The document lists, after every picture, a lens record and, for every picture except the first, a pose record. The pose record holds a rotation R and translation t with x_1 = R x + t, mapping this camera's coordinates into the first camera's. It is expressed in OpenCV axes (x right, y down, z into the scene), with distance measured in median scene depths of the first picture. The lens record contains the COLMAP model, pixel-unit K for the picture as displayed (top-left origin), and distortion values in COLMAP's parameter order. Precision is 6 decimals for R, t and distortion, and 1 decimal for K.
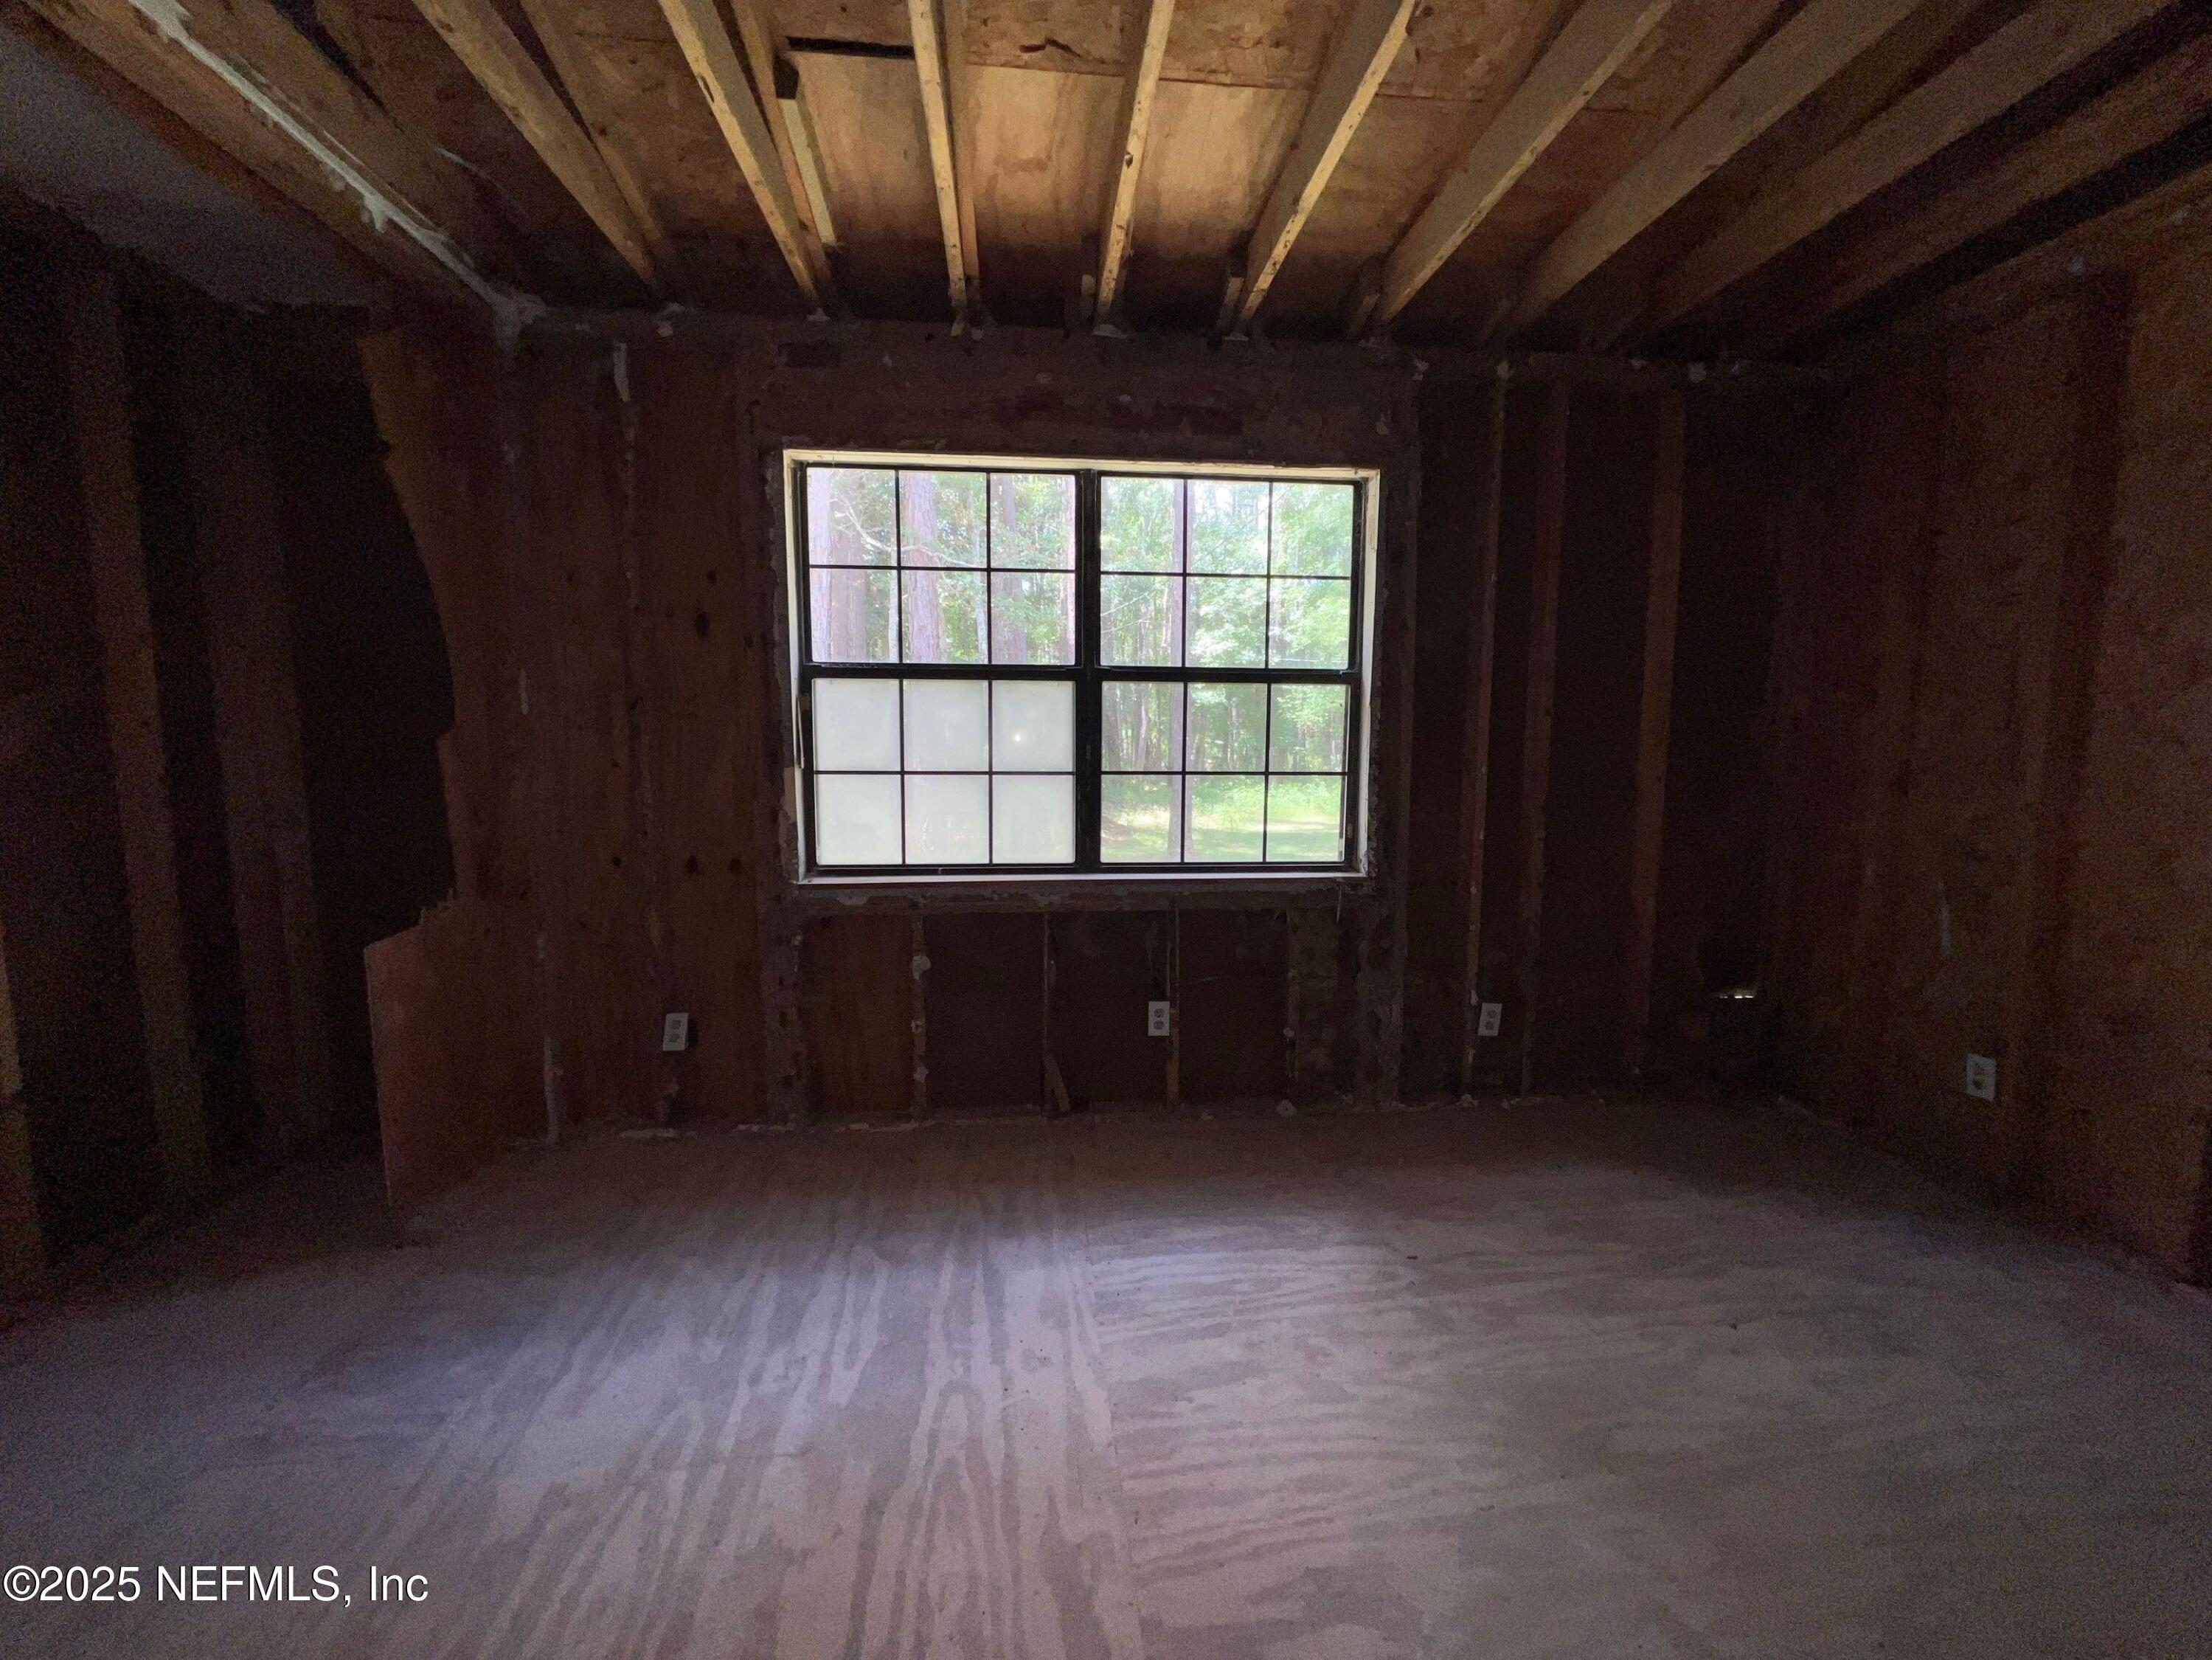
lens RADIAL K [[885.4, 0, 1102.4], [0, 885.4, 840.8], [0, 0, 1]] dist [-0.003024, 0.000352]
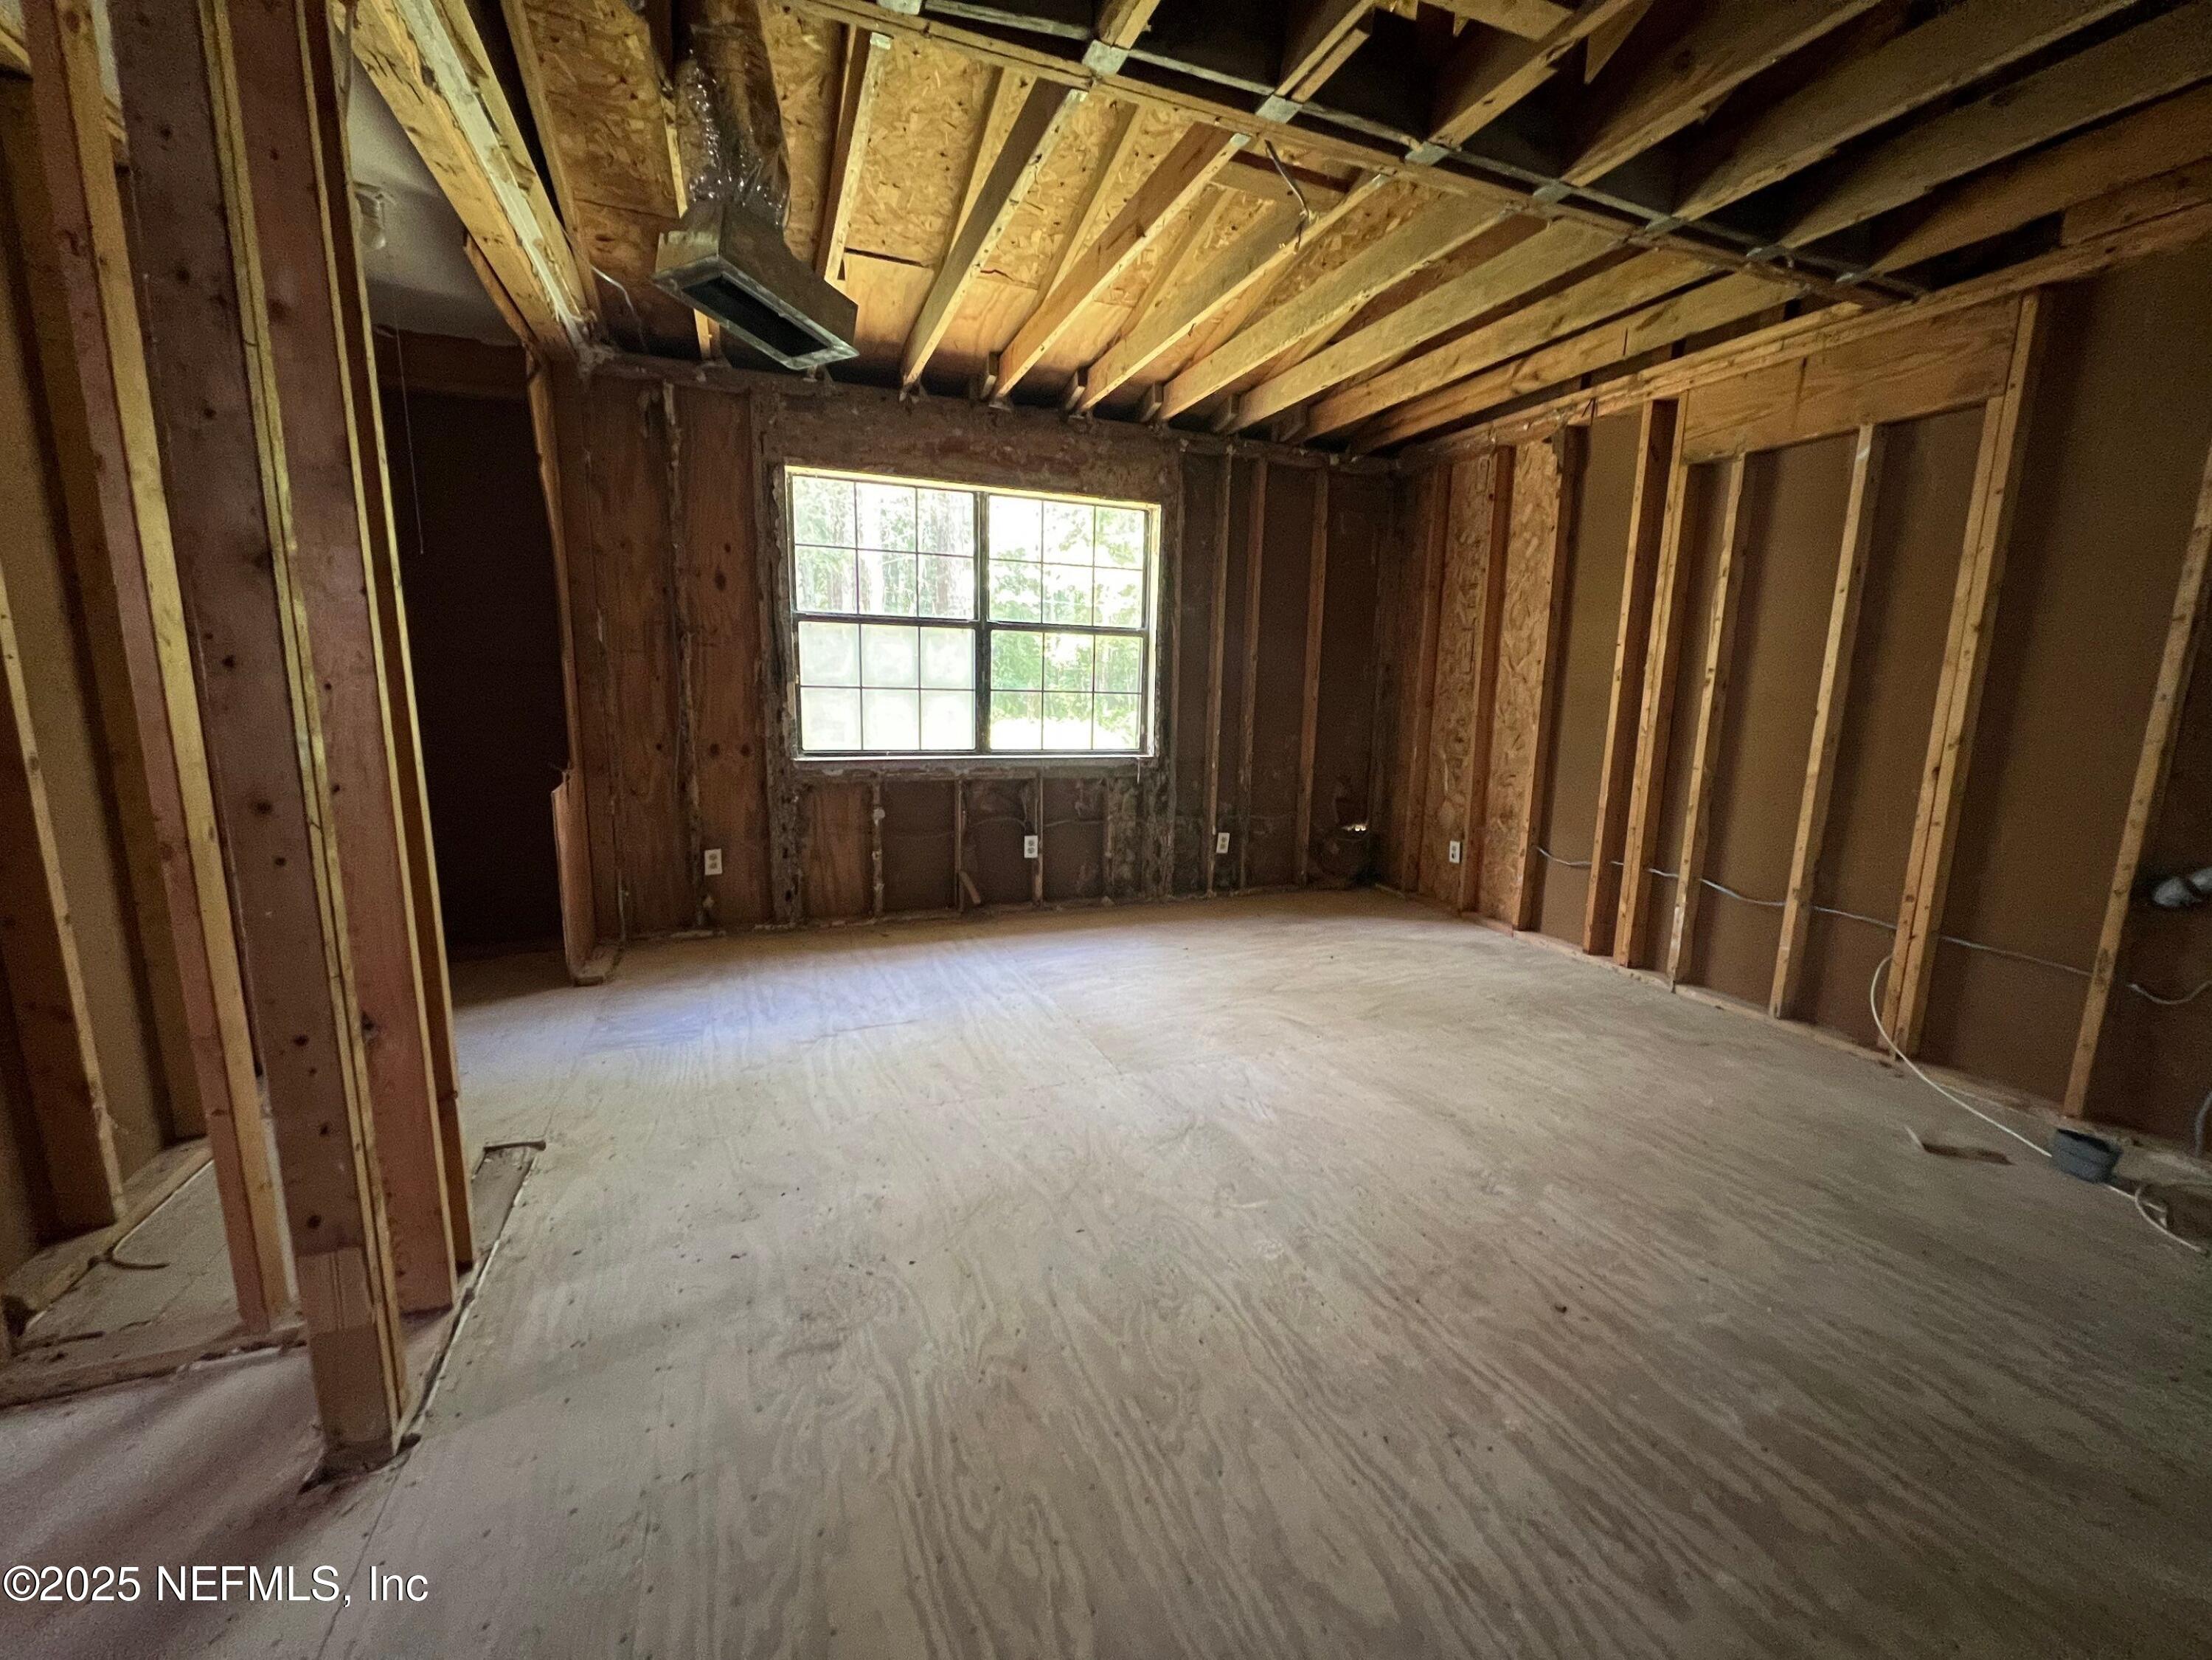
lens RADIAL K [[885.4, 0, 1104.3], [0, 885.4, 841.4], [0, 0, 1]] dist [-0.003024, 0.000352]
pose [[0.959910, -0.031478, 0.278535, -0.268268], [0.011327, 0.997219, 0.073662, 0.080600], [-0.280079, -0.067554, 0.957597, -0.595101]]
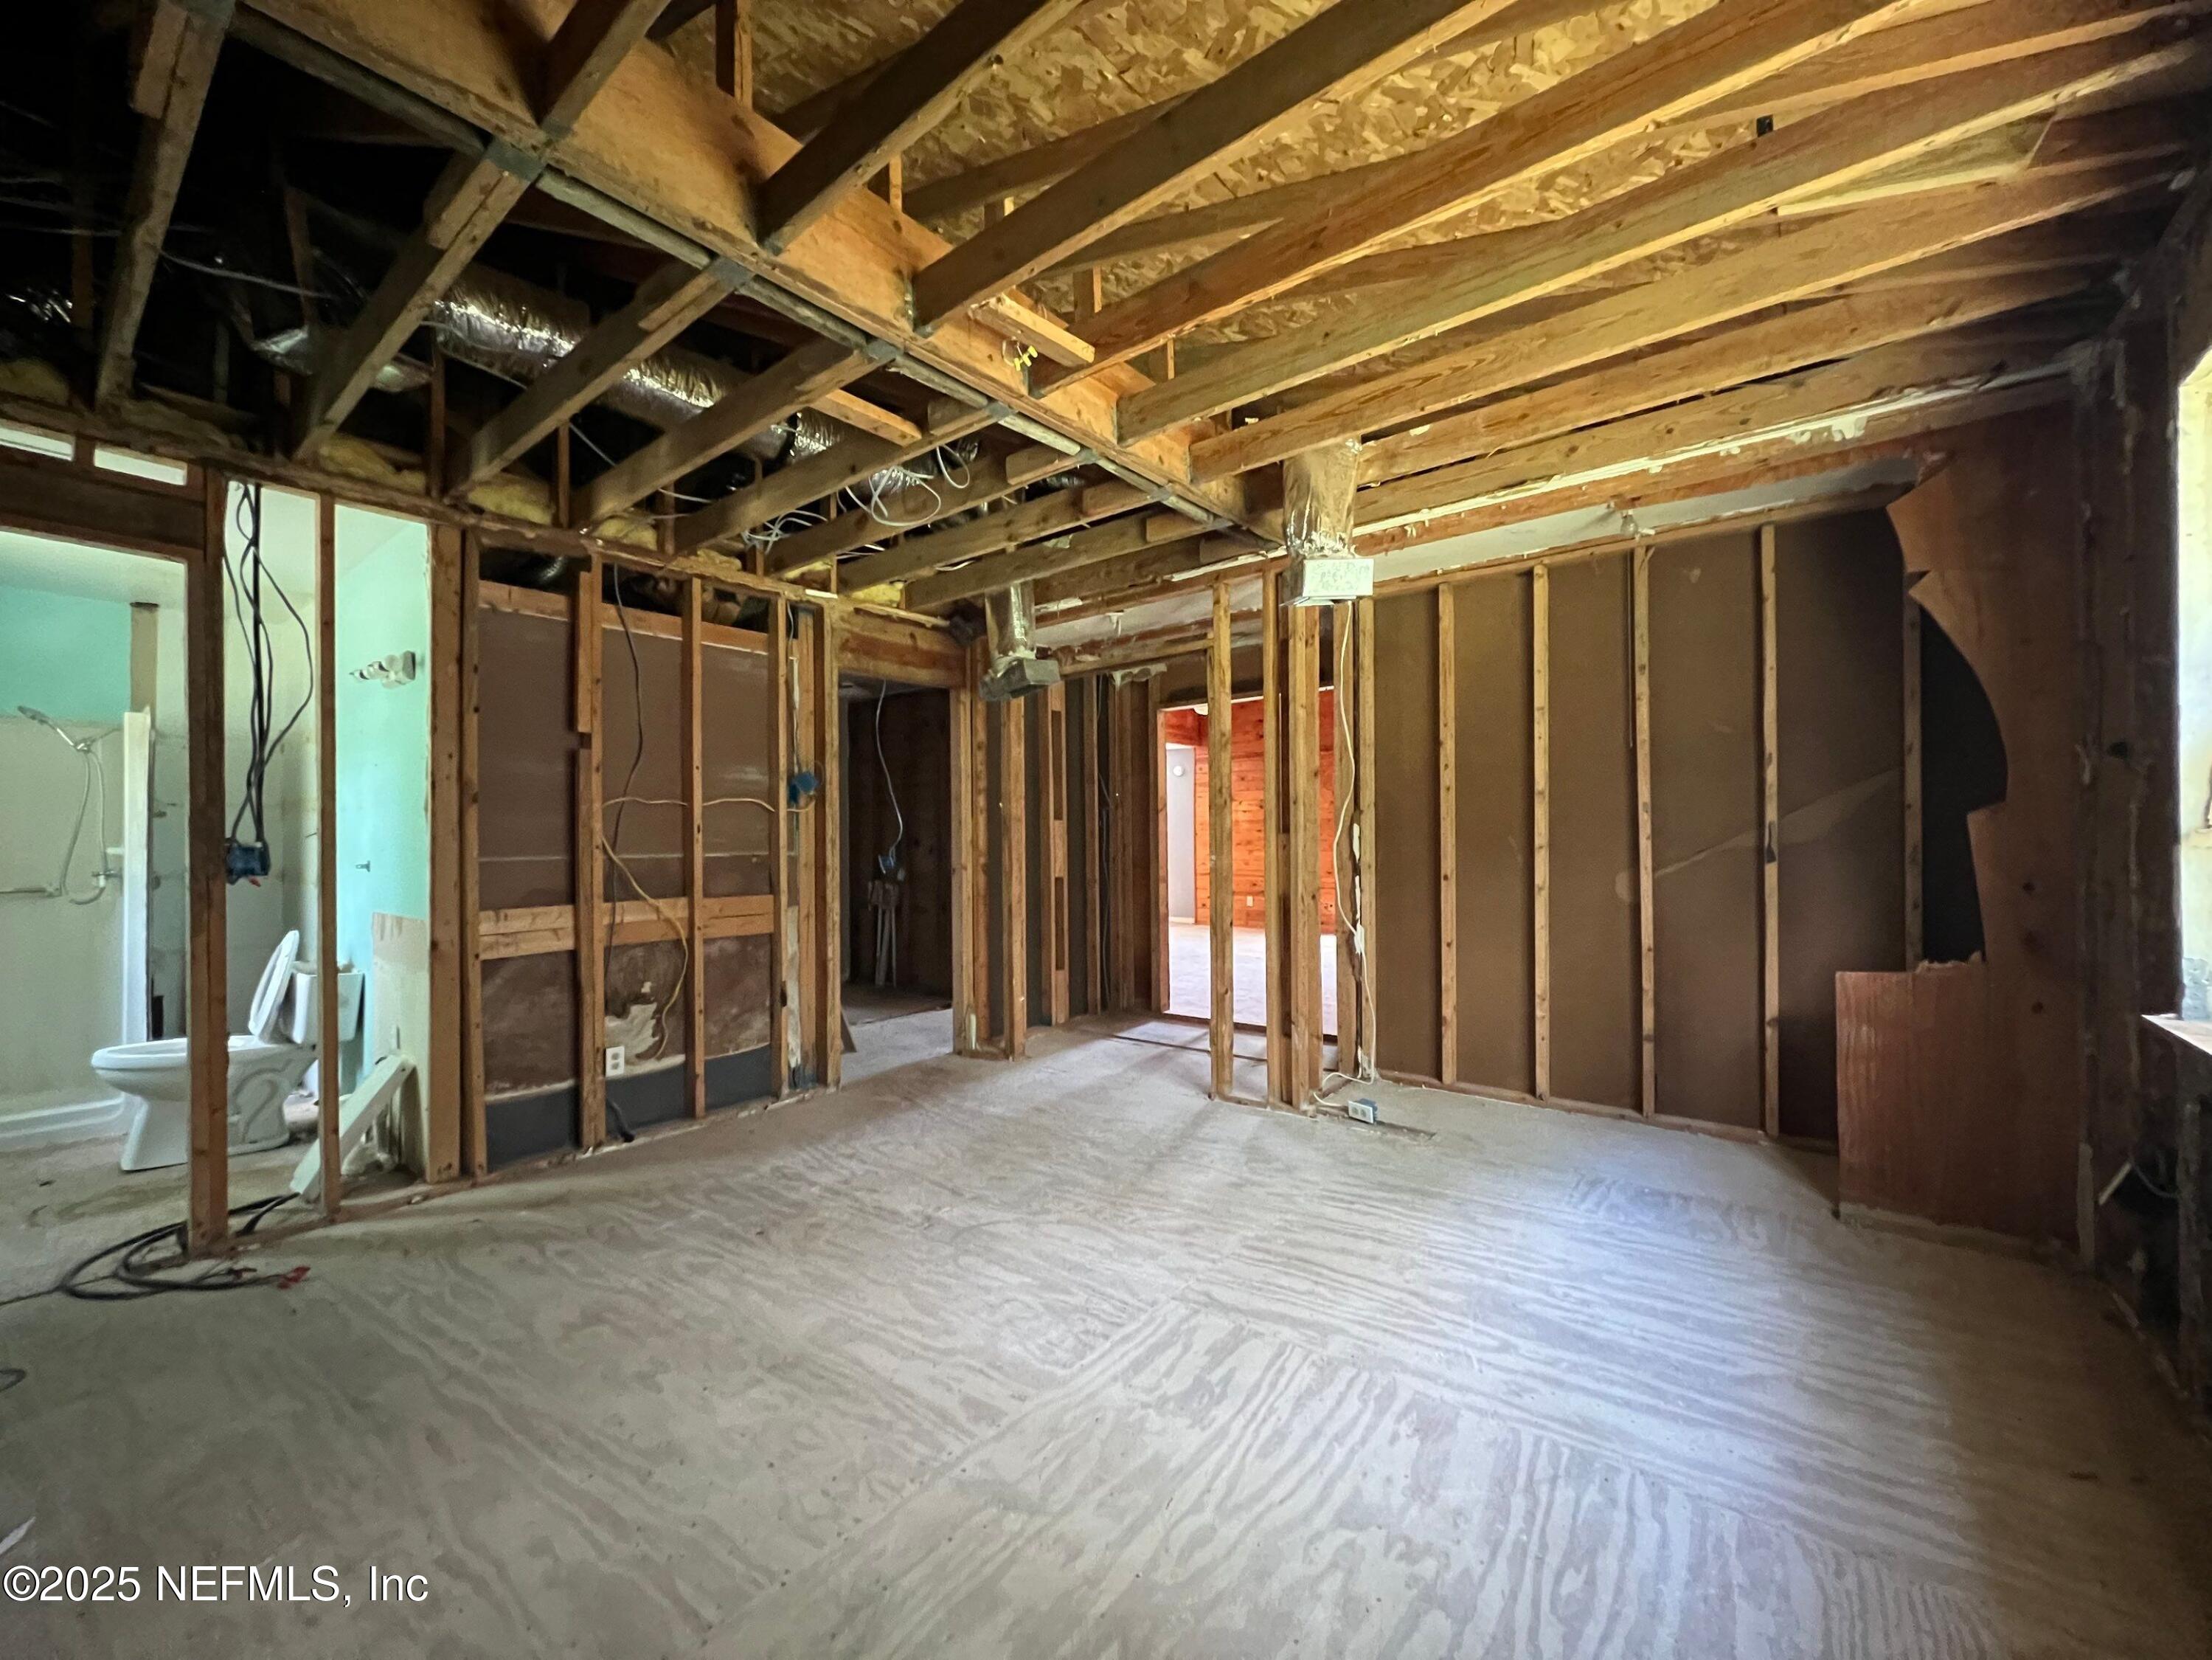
lens RADIAL K [[885.4, 0, 1101.4], [0, 885.4, 835.6], [0, 0, 1]] dist [-0.003024, 0.000352]
pose [[-0.698847, 0.005133, -0.715253, 0.692186], [-0.067841, 0.994991, 0.073426, -0.082943], [0.712047, 0.099837, -0.694998, 0.875946]]
